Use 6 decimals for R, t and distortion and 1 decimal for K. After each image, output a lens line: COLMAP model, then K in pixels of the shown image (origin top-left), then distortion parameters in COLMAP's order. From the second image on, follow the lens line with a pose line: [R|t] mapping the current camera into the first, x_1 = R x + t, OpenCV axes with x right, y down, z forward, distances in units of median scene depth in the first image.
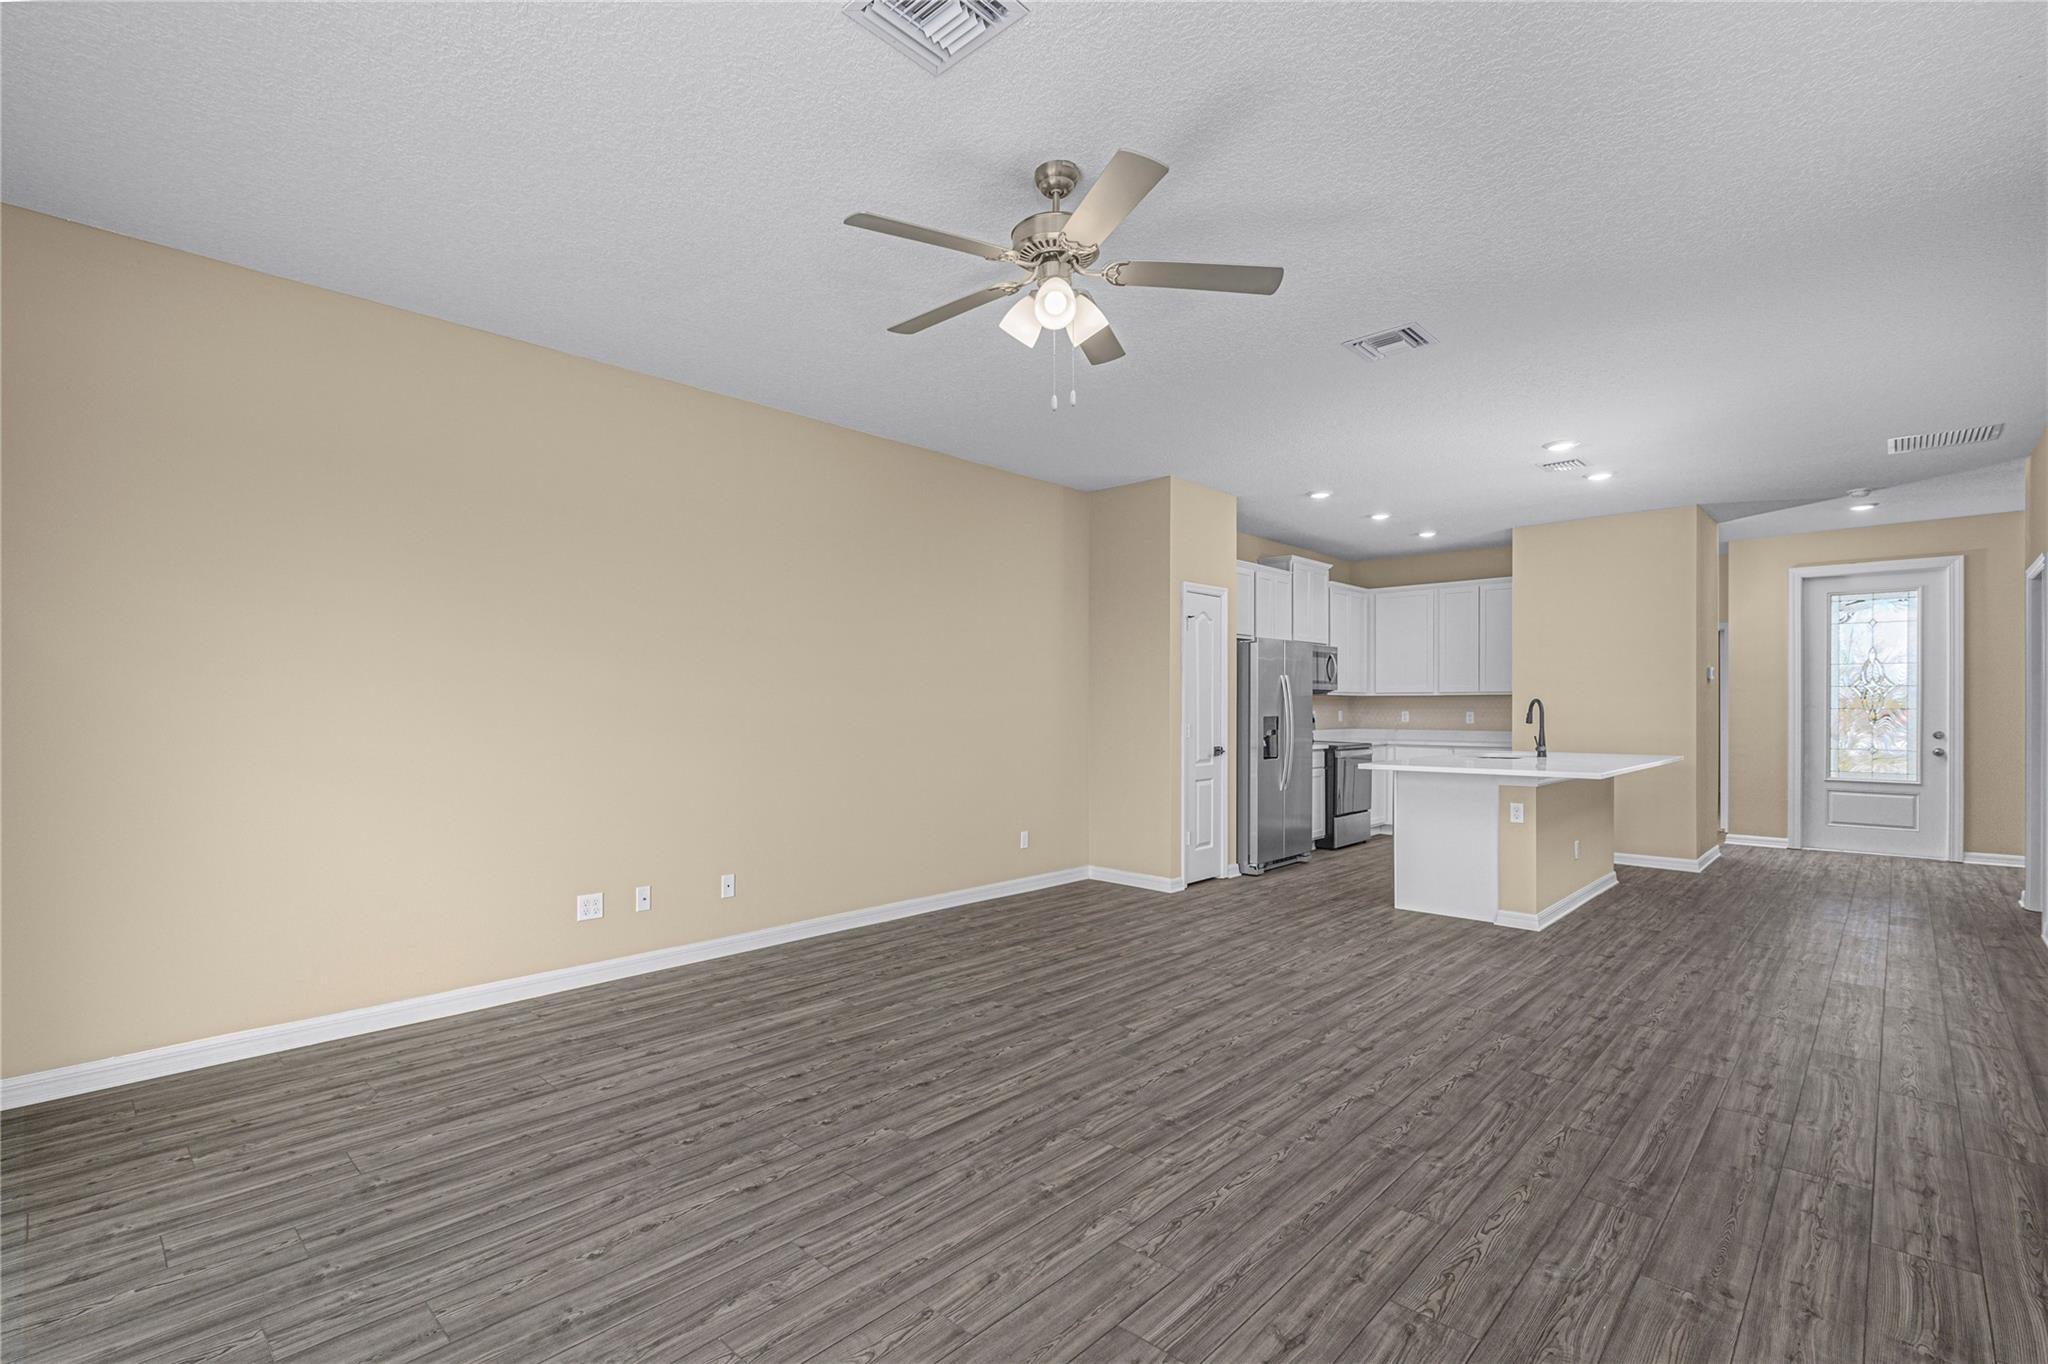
lens RADIAL K [[890.0, 0, 1024.0], [0, 890.0, 682.0], [0, 0, 1]] dist [-0.036531, -0.000112]
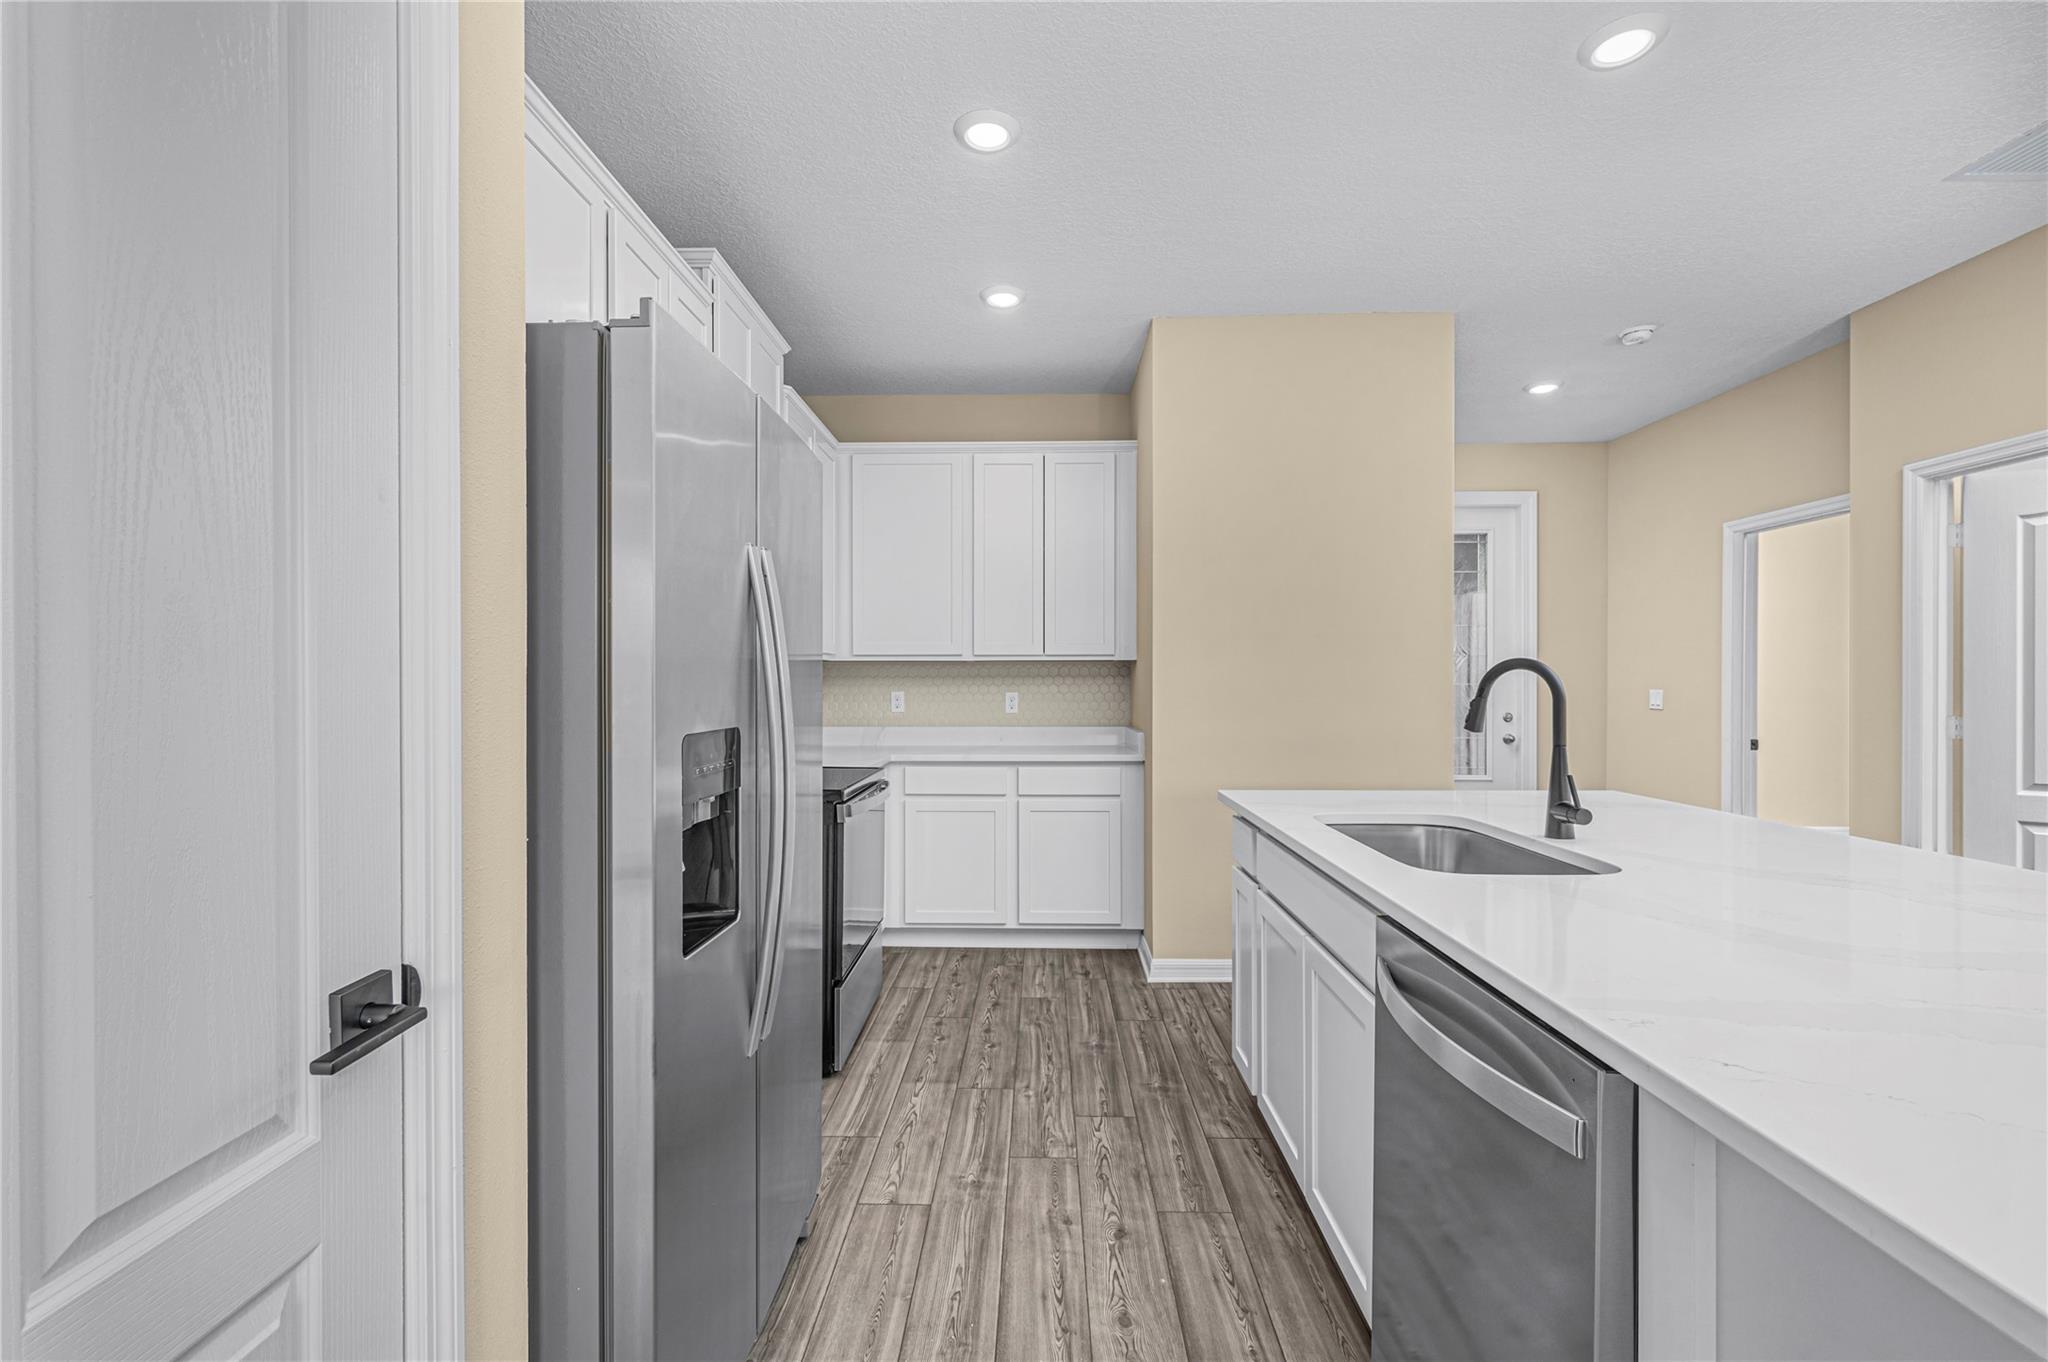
lens RADIAL K [[867.6, 0, 1024.0], [0, 867.6, 681.0], [0, 0, 1]] dist [-0.000601, -0.000096]
pose [[0.725357, 0.000211, 0.688373, 0.192256], [-0.017208, 0.999693, 0.017826, 0.023262], [-0.688158, -0.024775, 0.725138, 0.807627]]
